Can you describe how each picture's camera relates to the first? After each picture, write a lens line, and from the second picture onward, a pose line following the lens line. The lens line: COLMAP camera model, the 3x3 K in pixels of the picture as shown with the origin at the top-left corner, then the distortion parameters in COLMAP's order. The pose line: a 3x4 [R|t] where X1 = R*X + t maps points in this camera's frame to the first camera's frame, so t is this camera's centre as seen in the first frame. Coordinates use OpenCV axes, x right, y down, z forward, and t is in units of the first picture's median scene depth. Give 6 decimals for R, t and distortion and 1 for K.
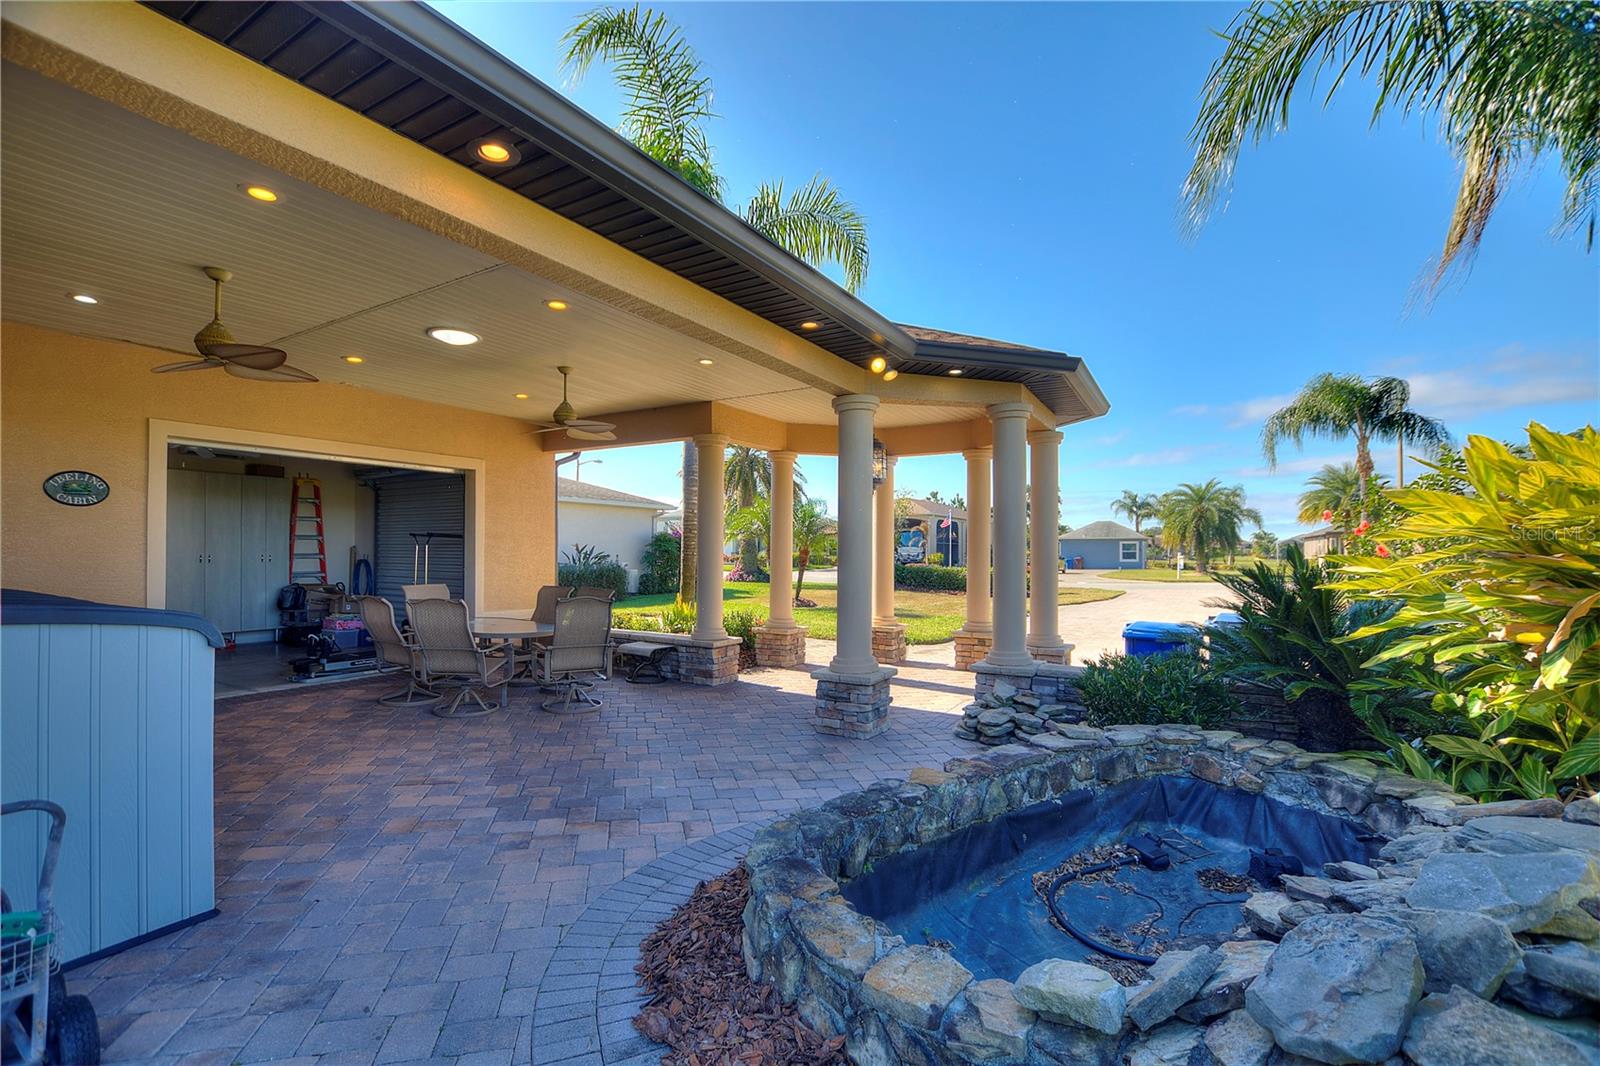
lens RADIAL K [[703.1, 0, 804.8], [0, 703.1, 547.9], [0, 0, 1]] dist [-0.035750, 0.006280]
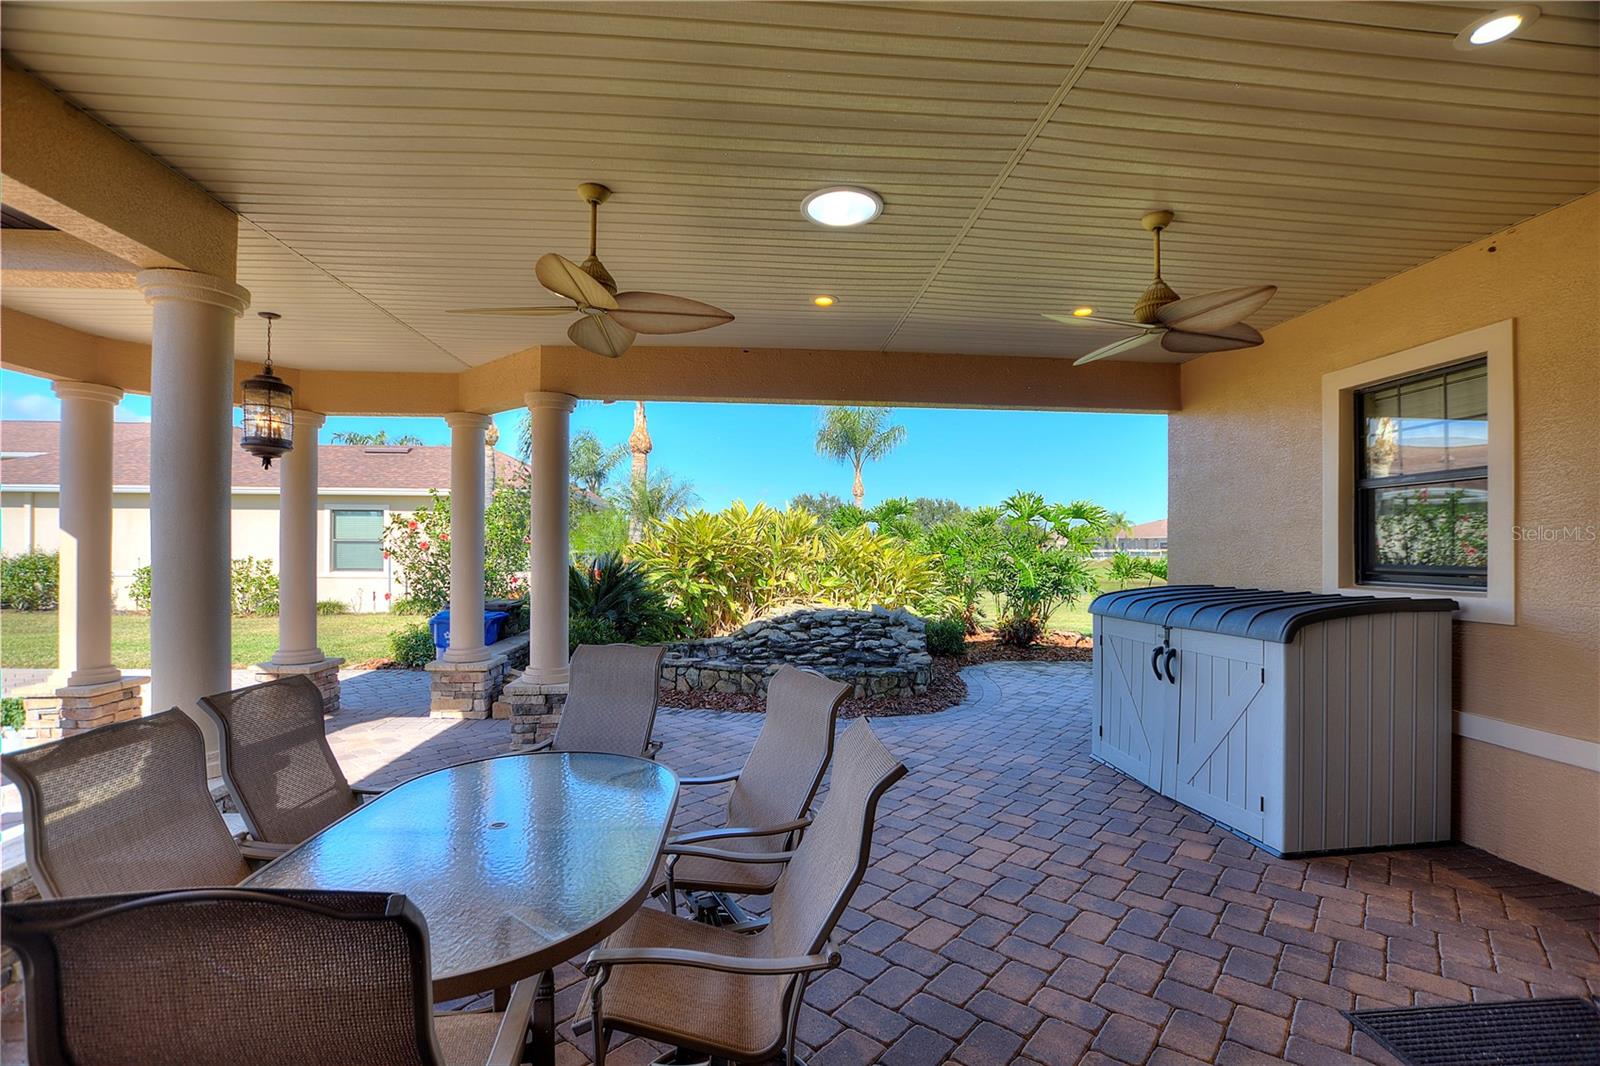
lens RADIAL K [[703.1, 0, 804.8], [0, 703.1, 547.9], [0, 0, 1]] dist [-0.035750, 0.006280]
pose [[-0.577836, -0.007041, 0.816122, -1.250880], [-0.009937, 0.999949, 0.001591, -0.017761], [-0.816092, -0.007191, -0.577877, 1.743363]]
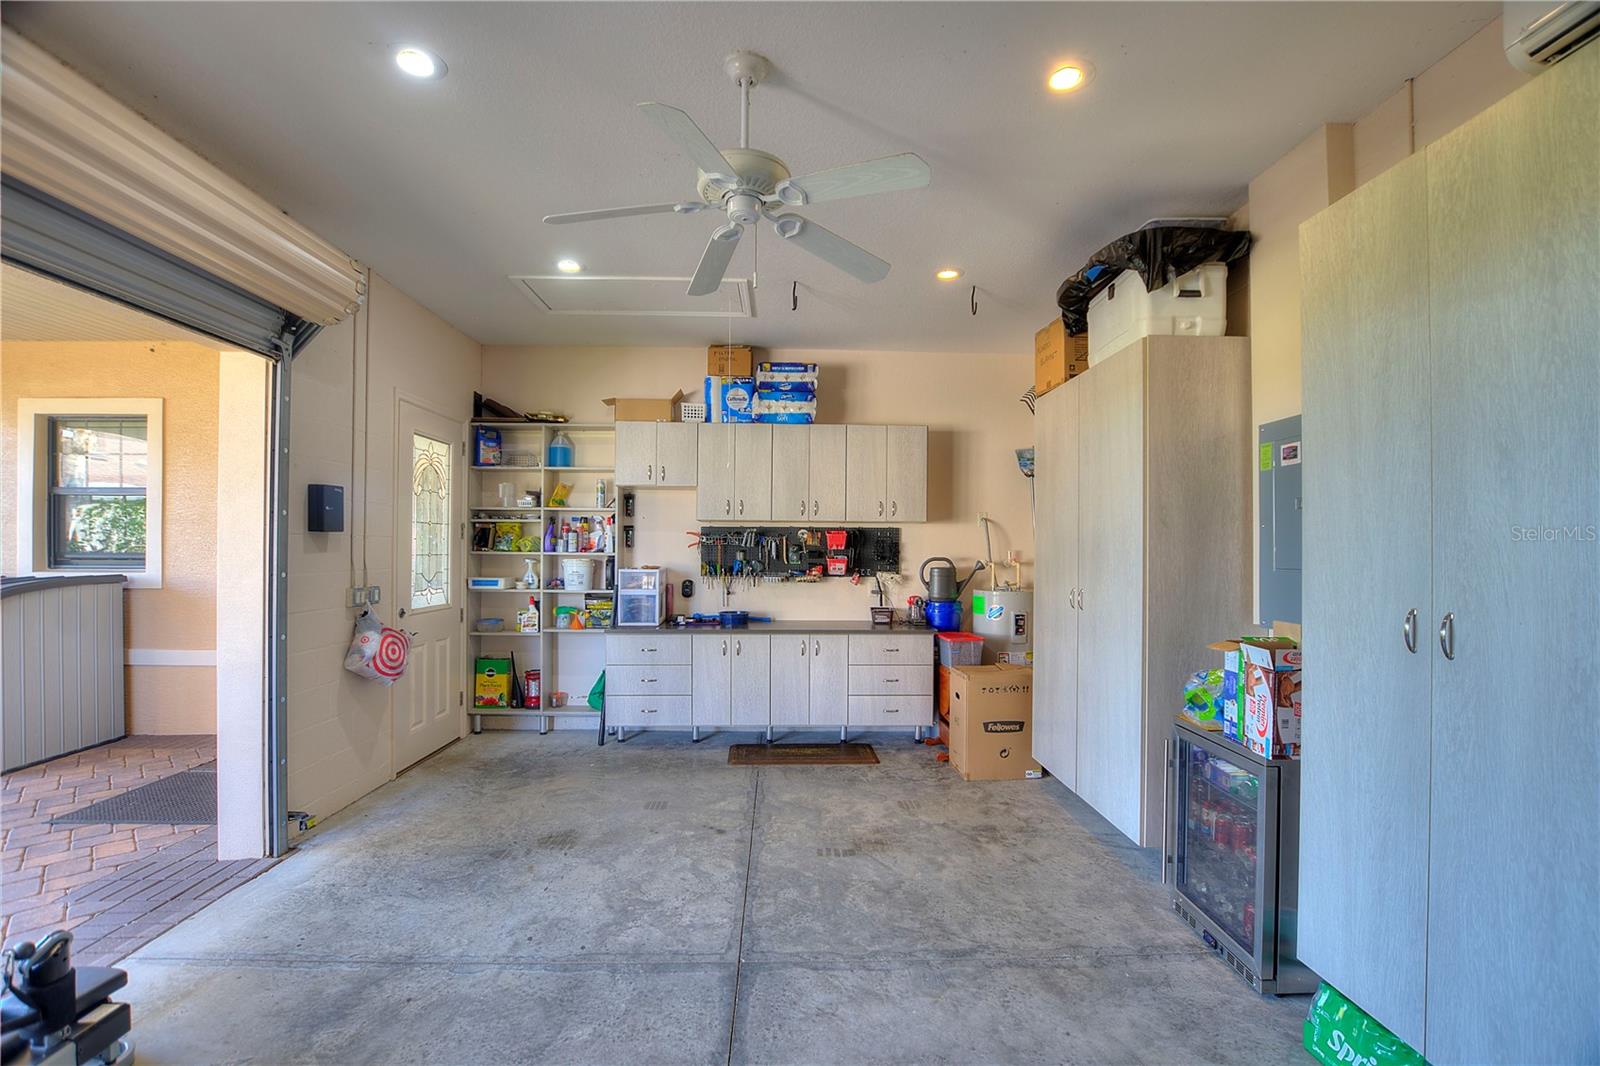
lens RADIAL K [[703.1, 0, 804.8], [0, 703.1, 547.9], [0, 0, 1]] dist [-0.035750, 0.006280]
pose [[-0.846797, -0.010537, -0.531811, -1.418714], [-0.007847, 0.999942, -0.007317, -0.010746], [0.531858, -0.002023, -0.846831, 2.334448]]
